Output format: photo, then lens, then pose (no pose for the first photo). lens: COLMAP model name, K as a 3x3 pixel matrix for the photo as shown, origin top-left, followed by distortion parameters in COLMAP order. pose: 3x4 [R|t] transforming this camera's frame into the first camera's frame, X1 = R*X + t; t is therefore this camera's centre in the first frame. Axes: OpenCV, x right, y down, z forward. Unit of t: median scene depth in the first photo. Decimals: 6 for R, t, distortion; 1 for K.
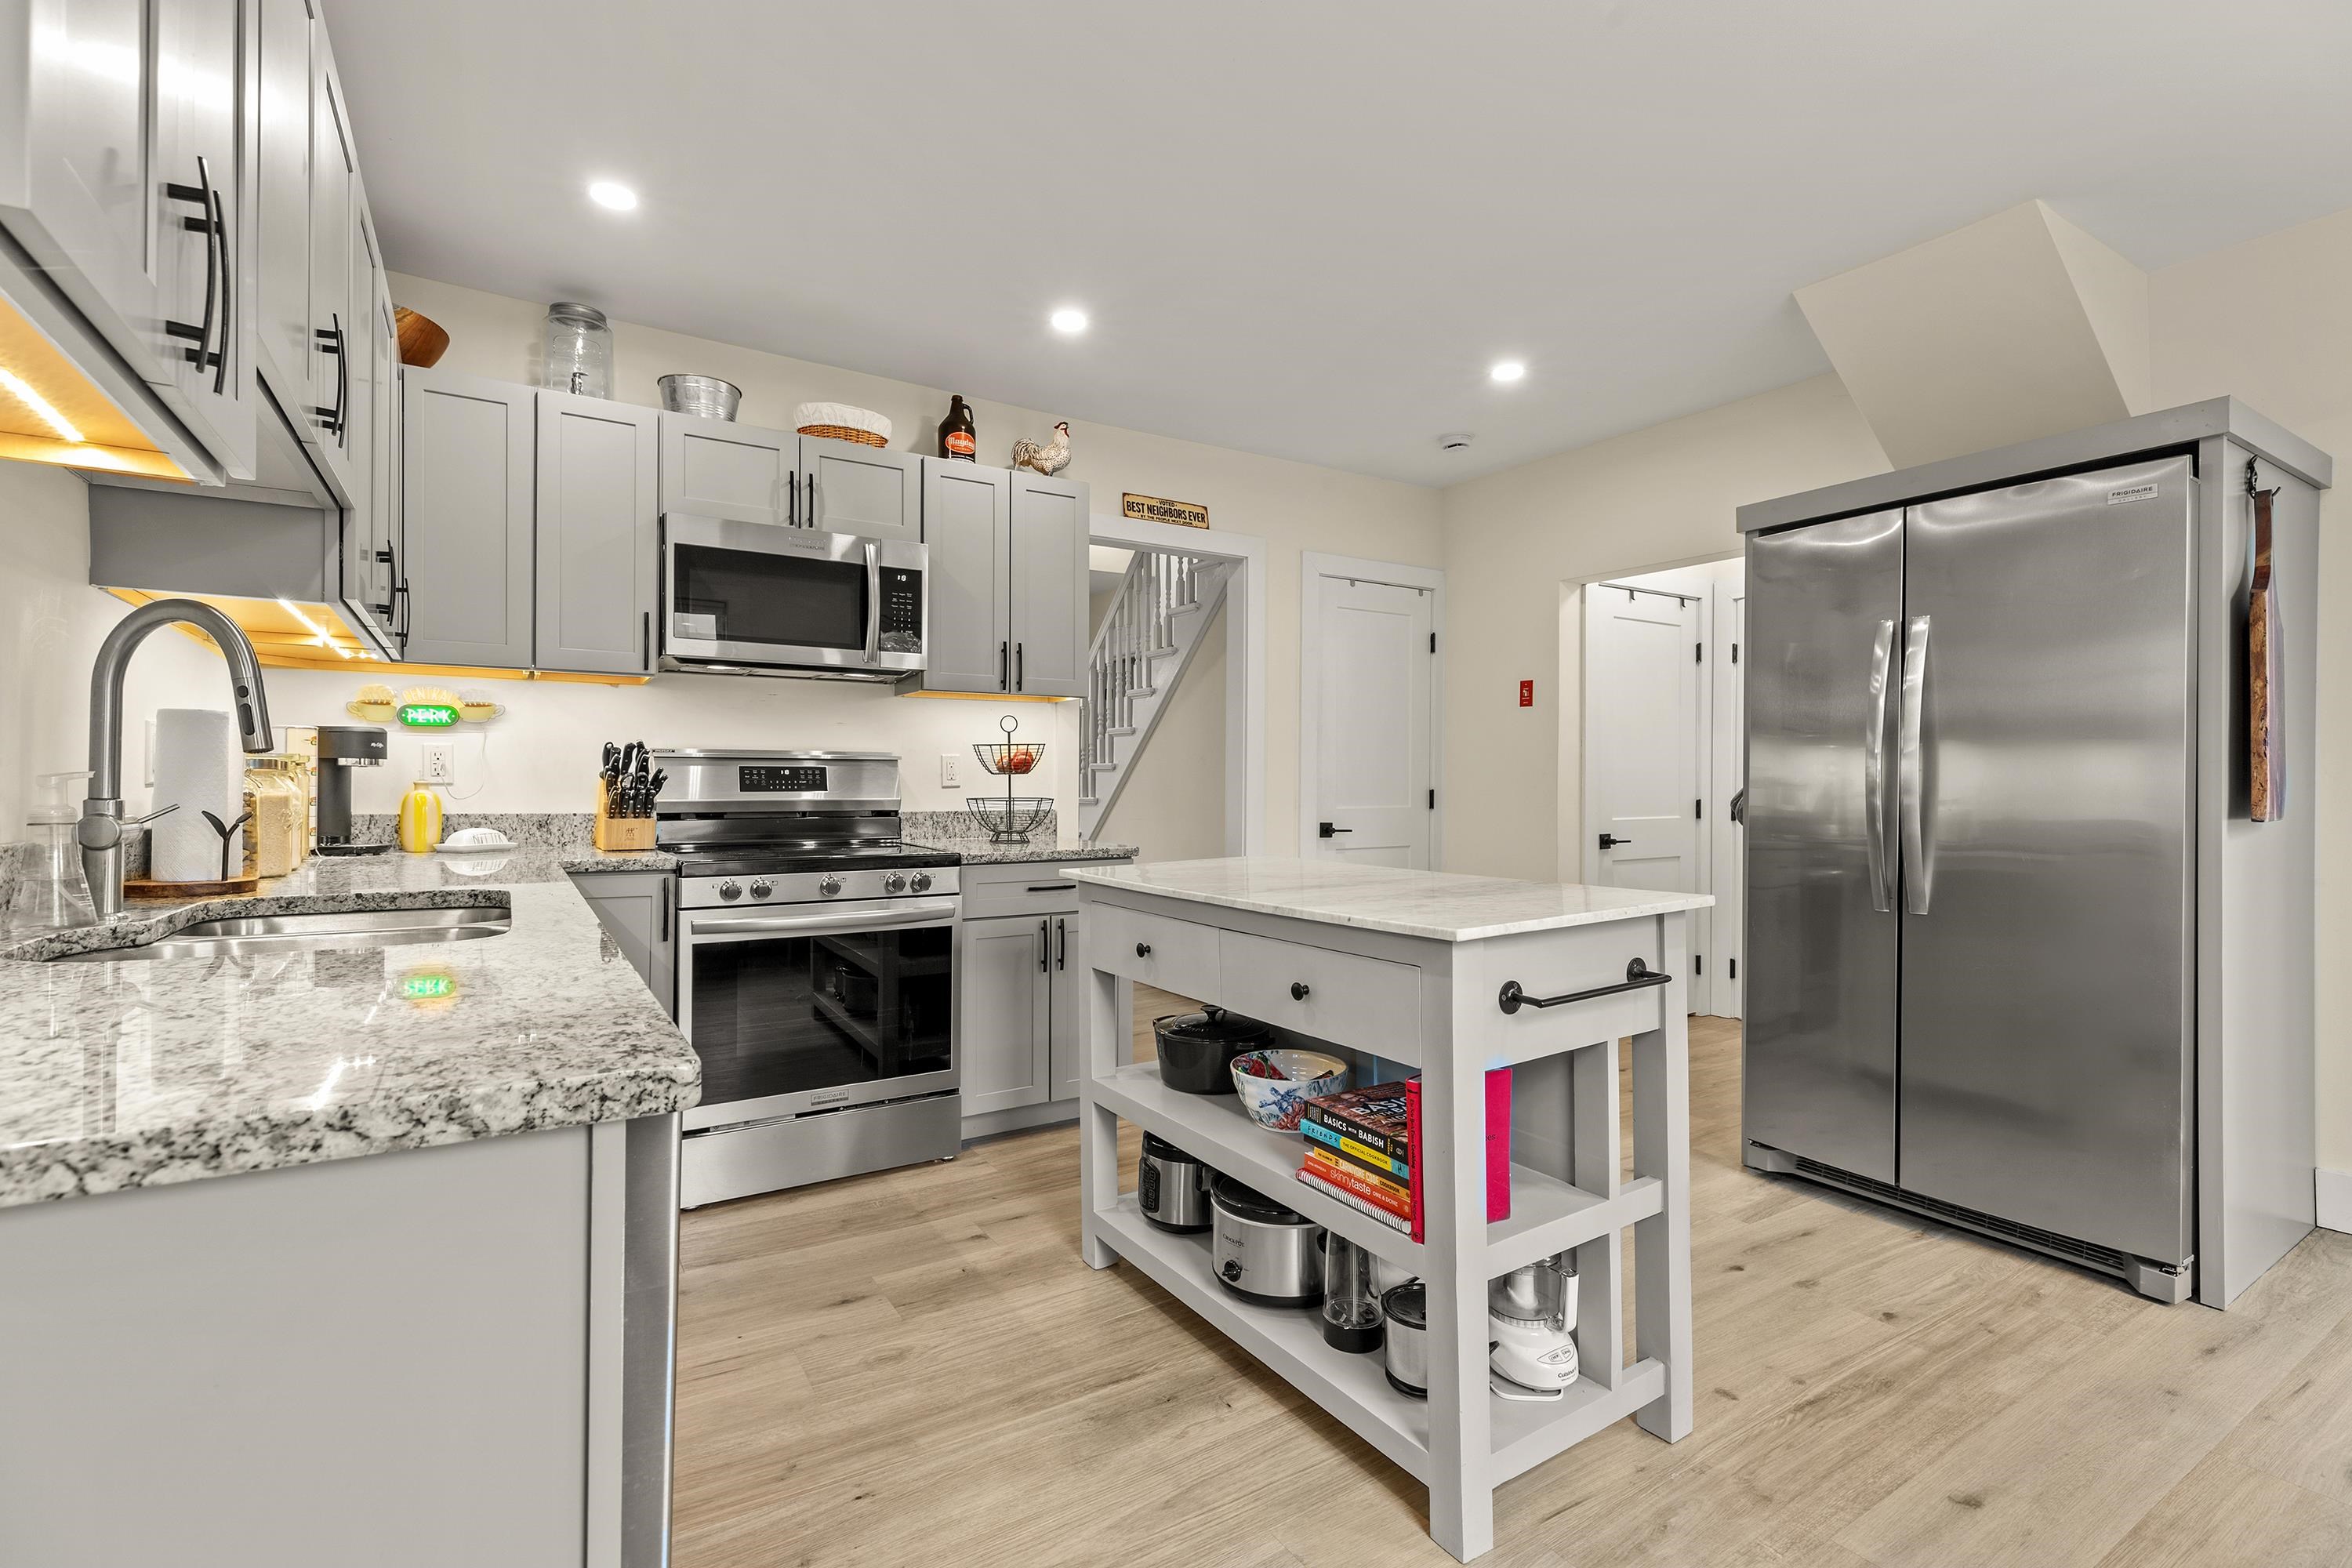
lens RADIAL K [[1055.7, 0, 1163.8], [0, 1055.7, 779.2], [0, 0, 1]] dist [-0.000151, 0.000778]
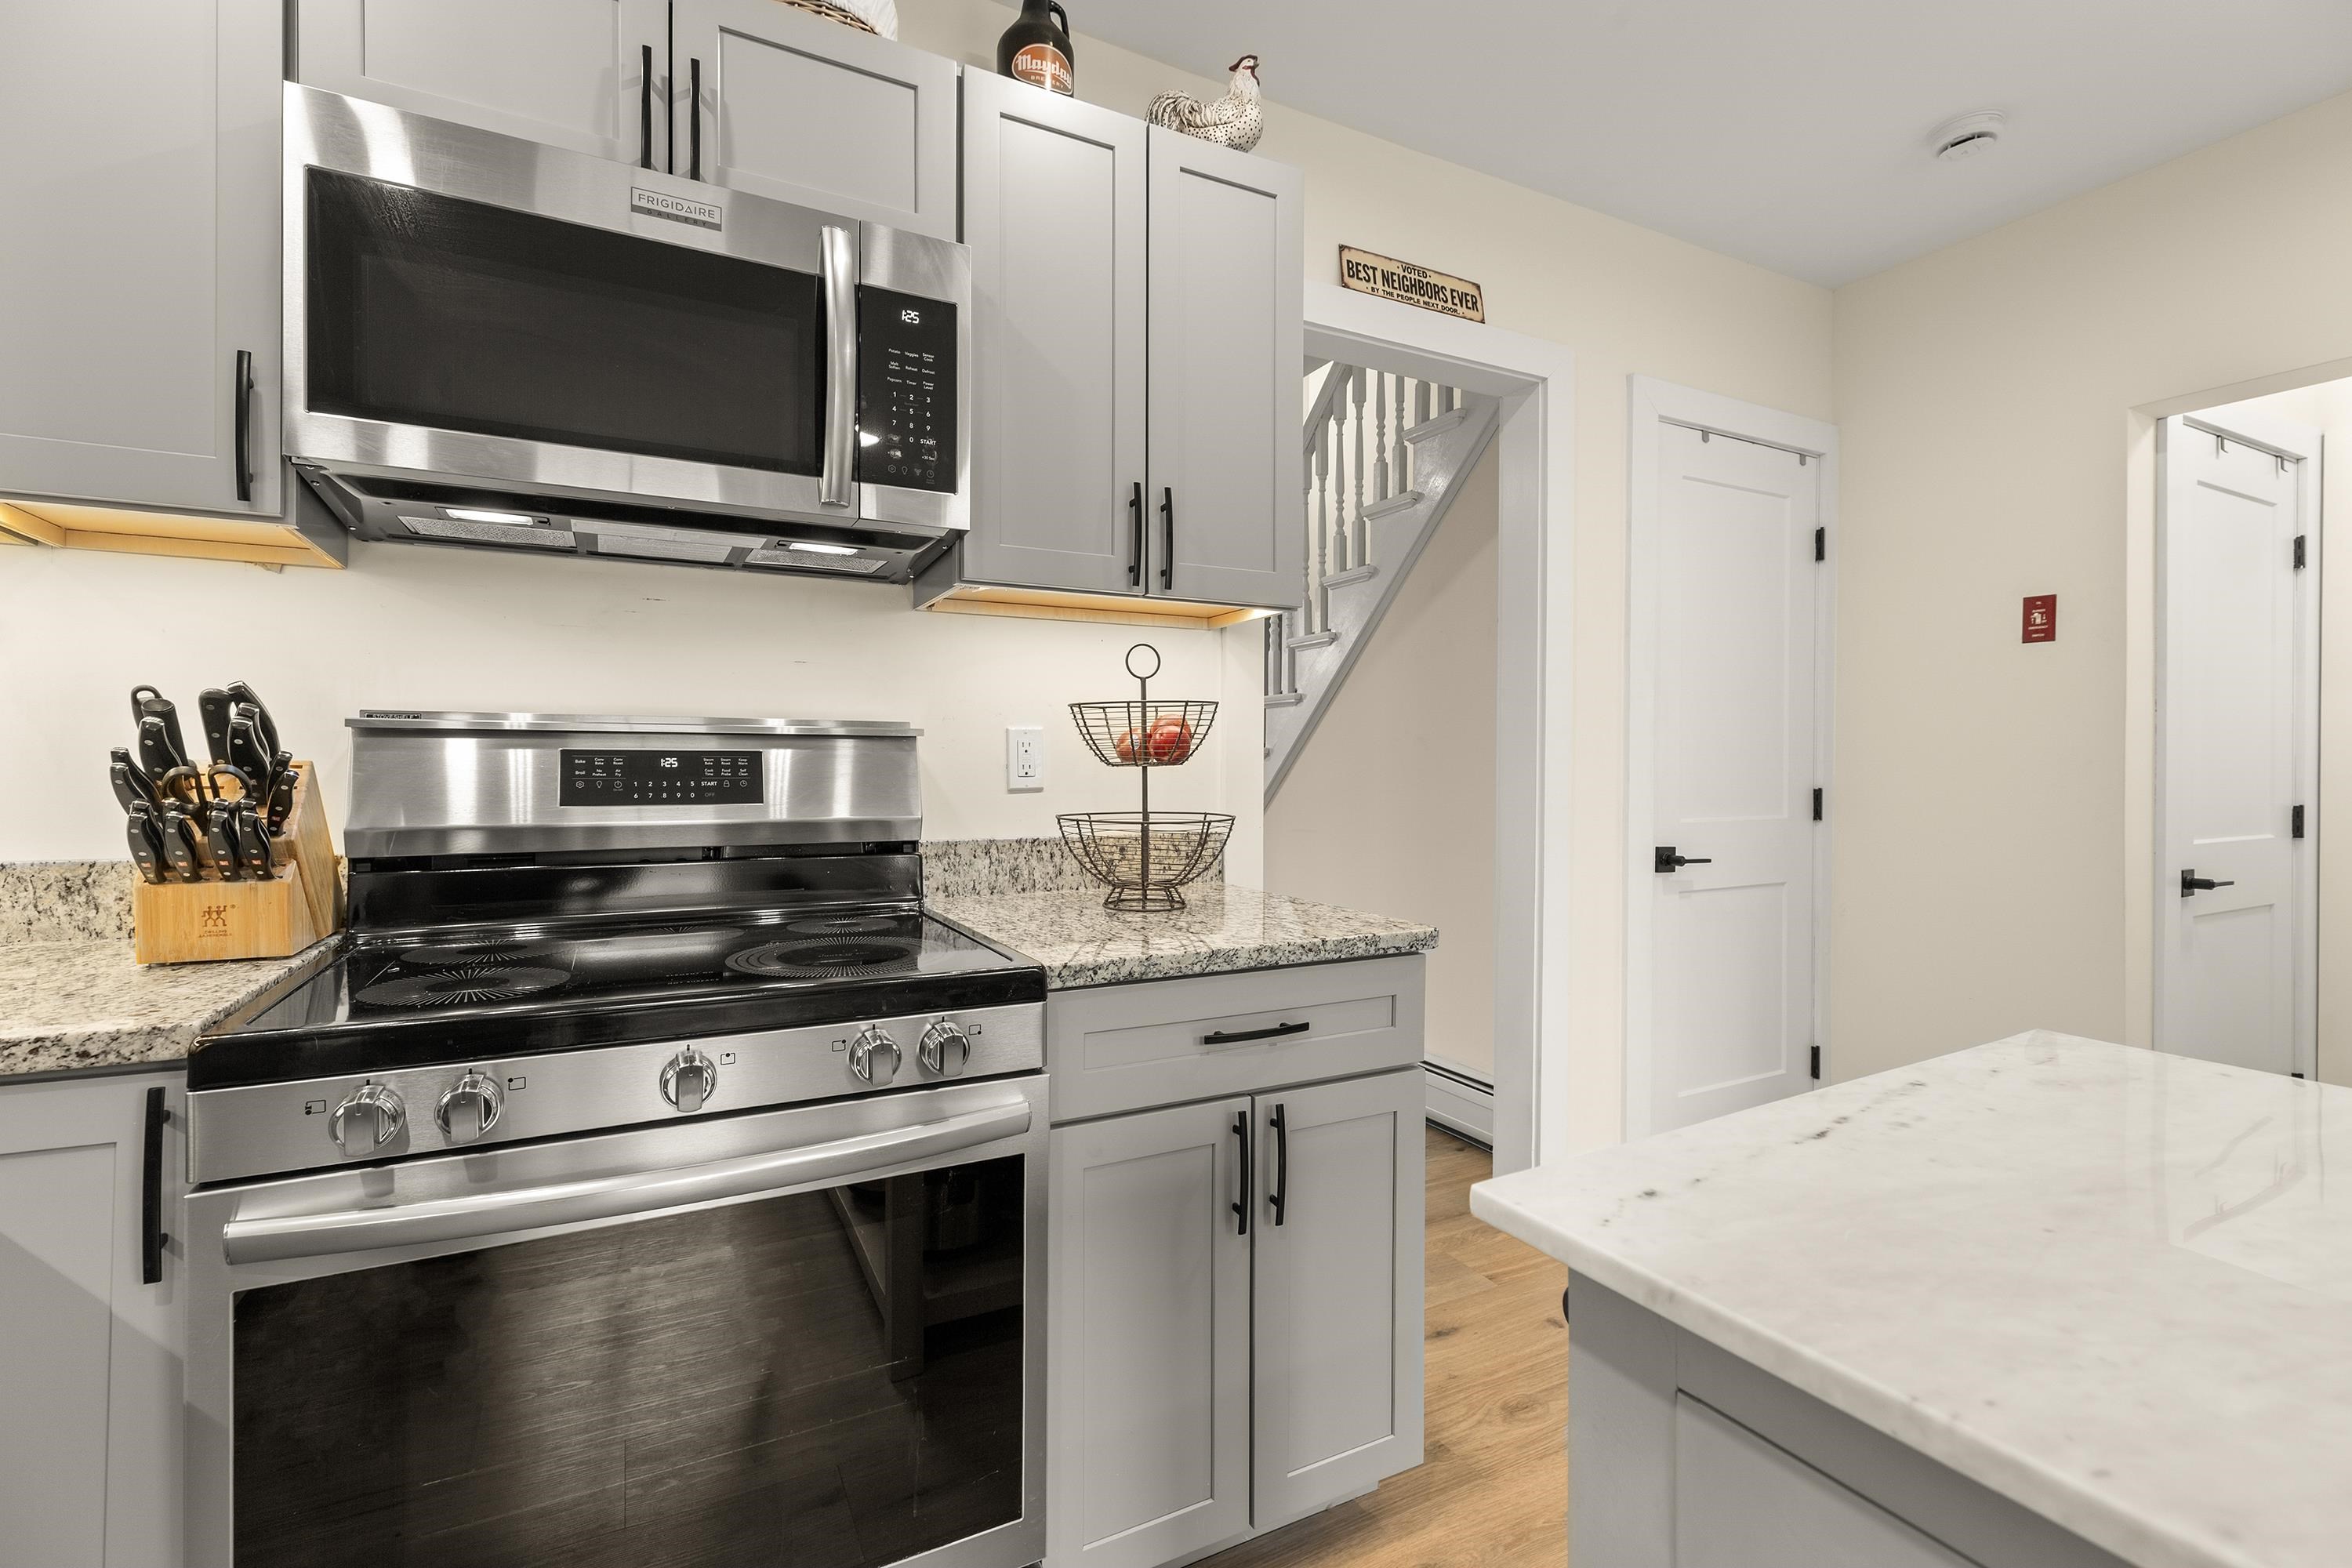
lens RADIAL K [[1055.7, 0, 1175.7], [0, 1055.7, 770.9], [0, 0, 1]] dist [-0.000151, 0.000778]
pose [[0.997857, -0.001589, -0.065417, -0.100734], [0.001857, 0.999990, 0.004031, -0.004153], [0.065410, -0.004144, 0.997850, 0.520719]]
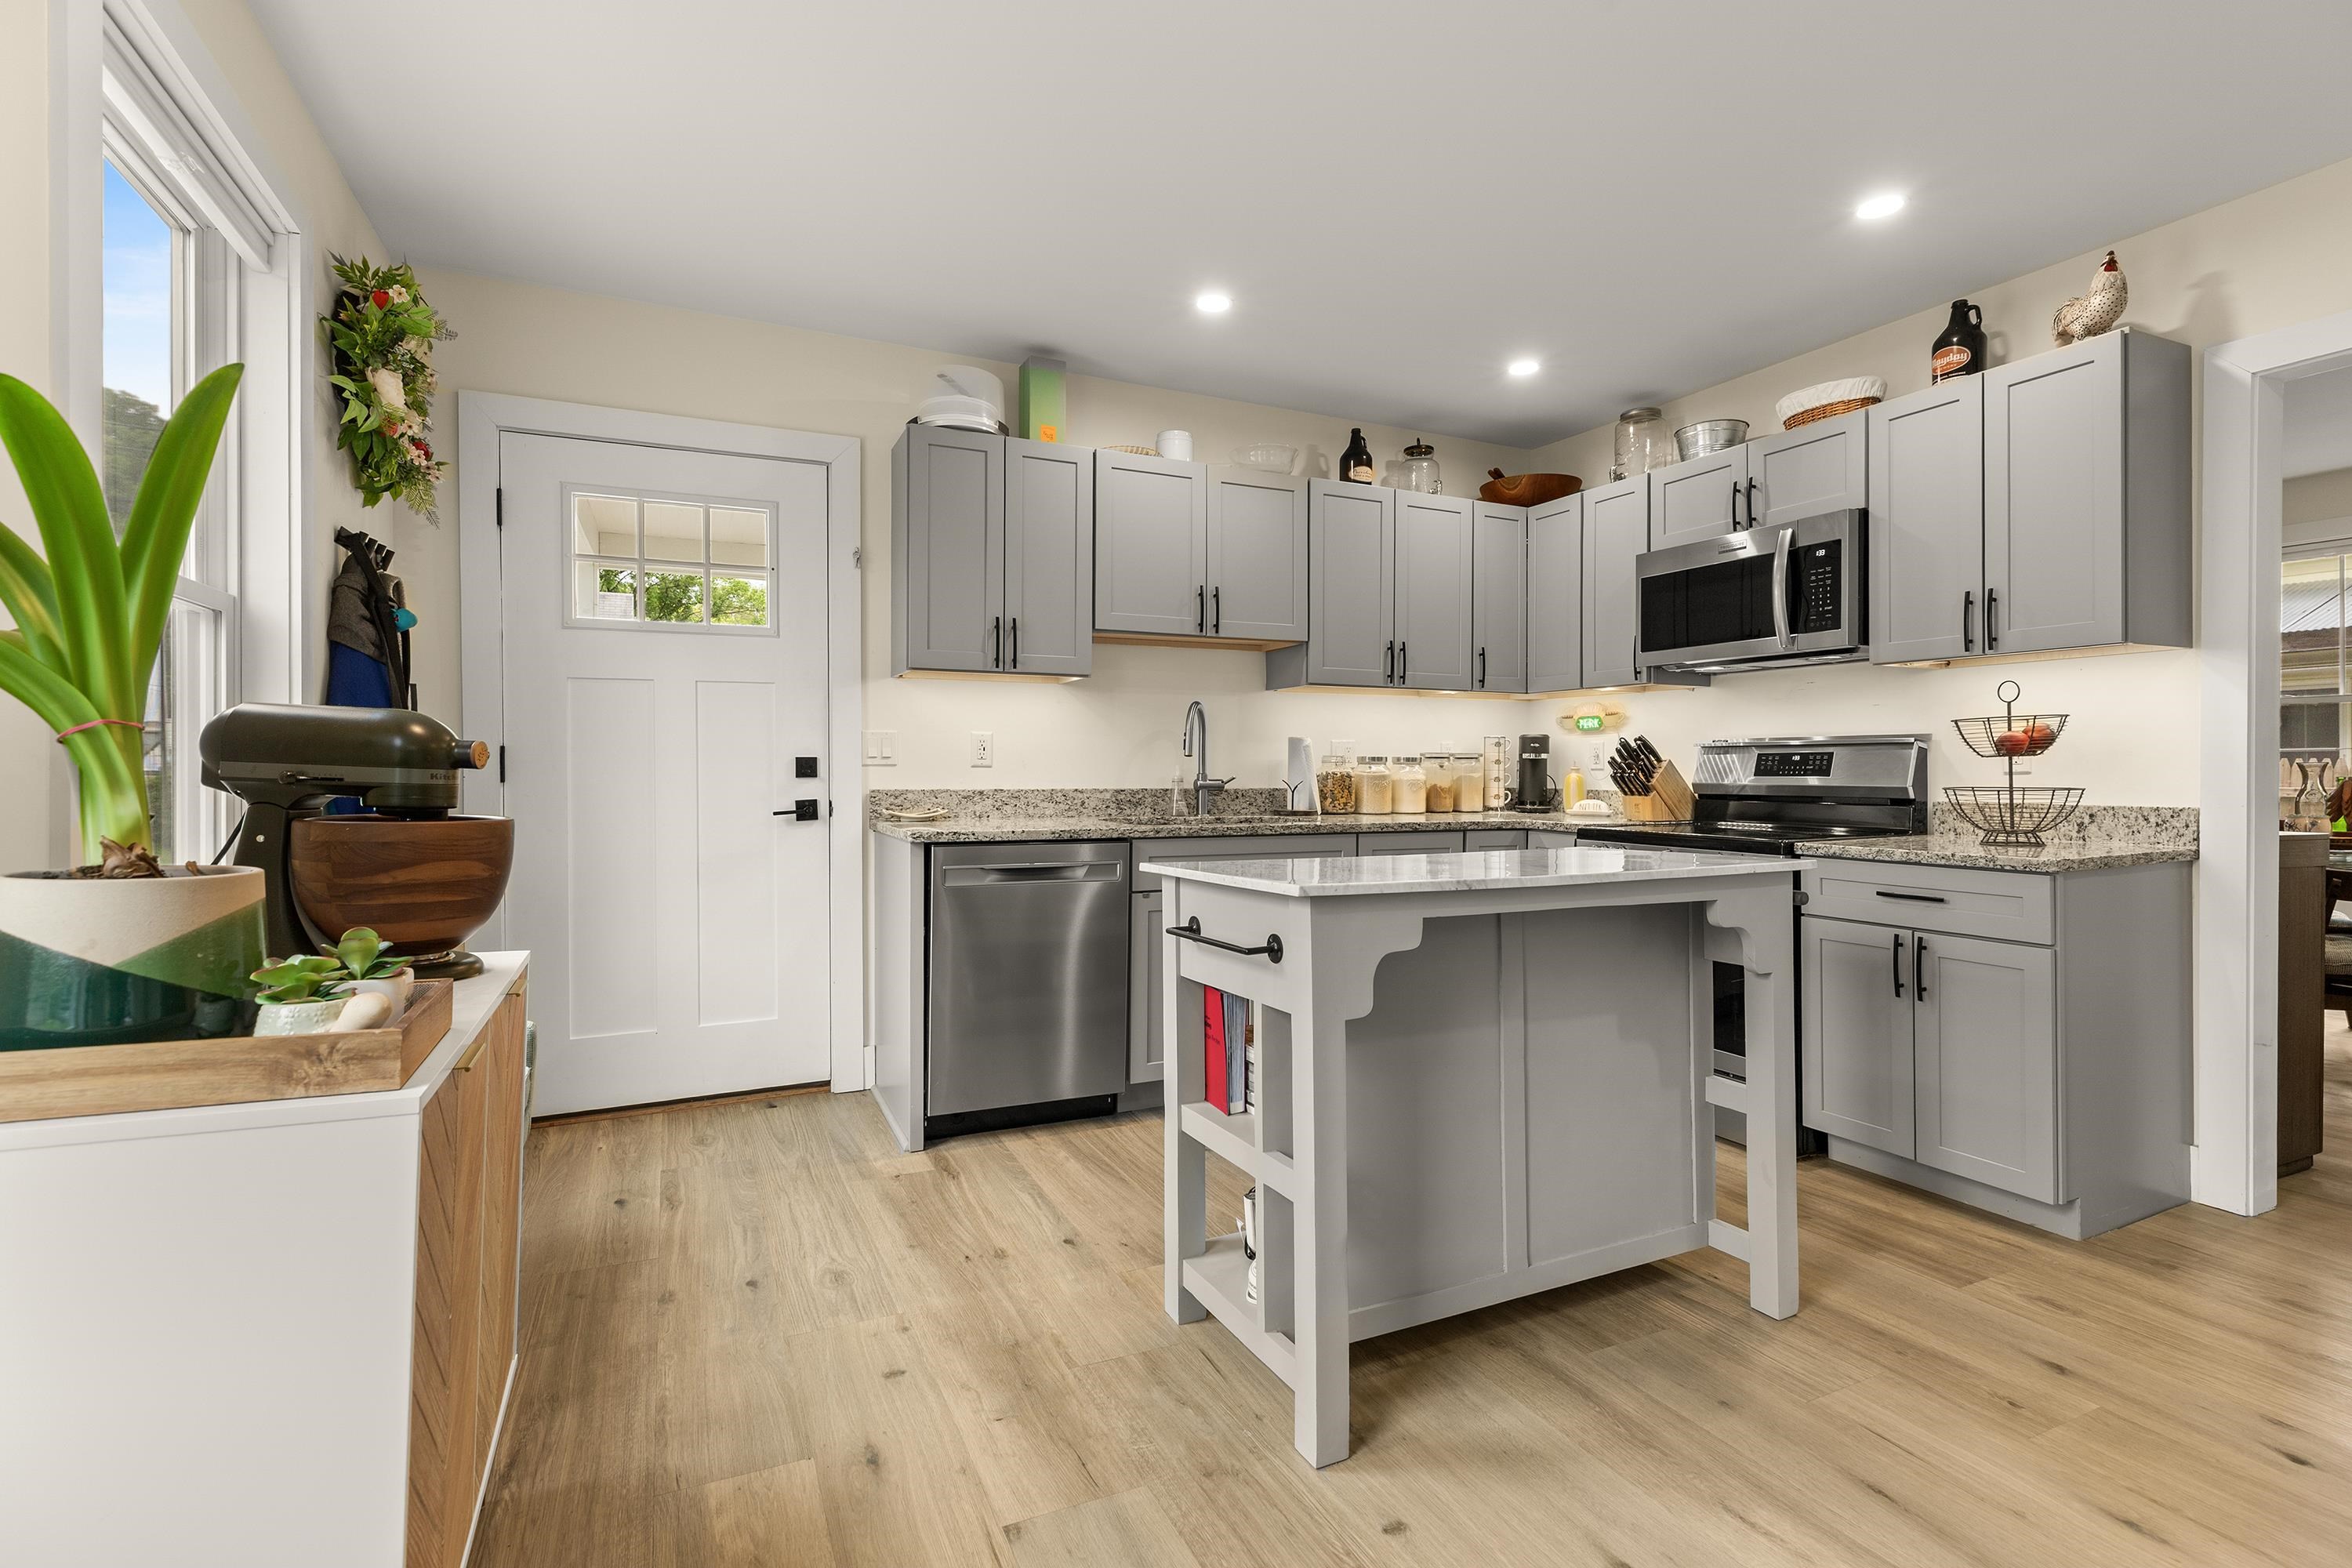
lens RADIAL K [[1055.7, 0, 1166.8], [0, 1055.7, 762.3], [0, 0, 1]] dist [-0.000151, 0.000778]
pose [[-0.119589, -0.008022, -0.992791, 0.701458], [0.002603, 0.999961, -0.008394, 0.004378], [0.992820, -0.003588, -0.119563, 0.481199]]
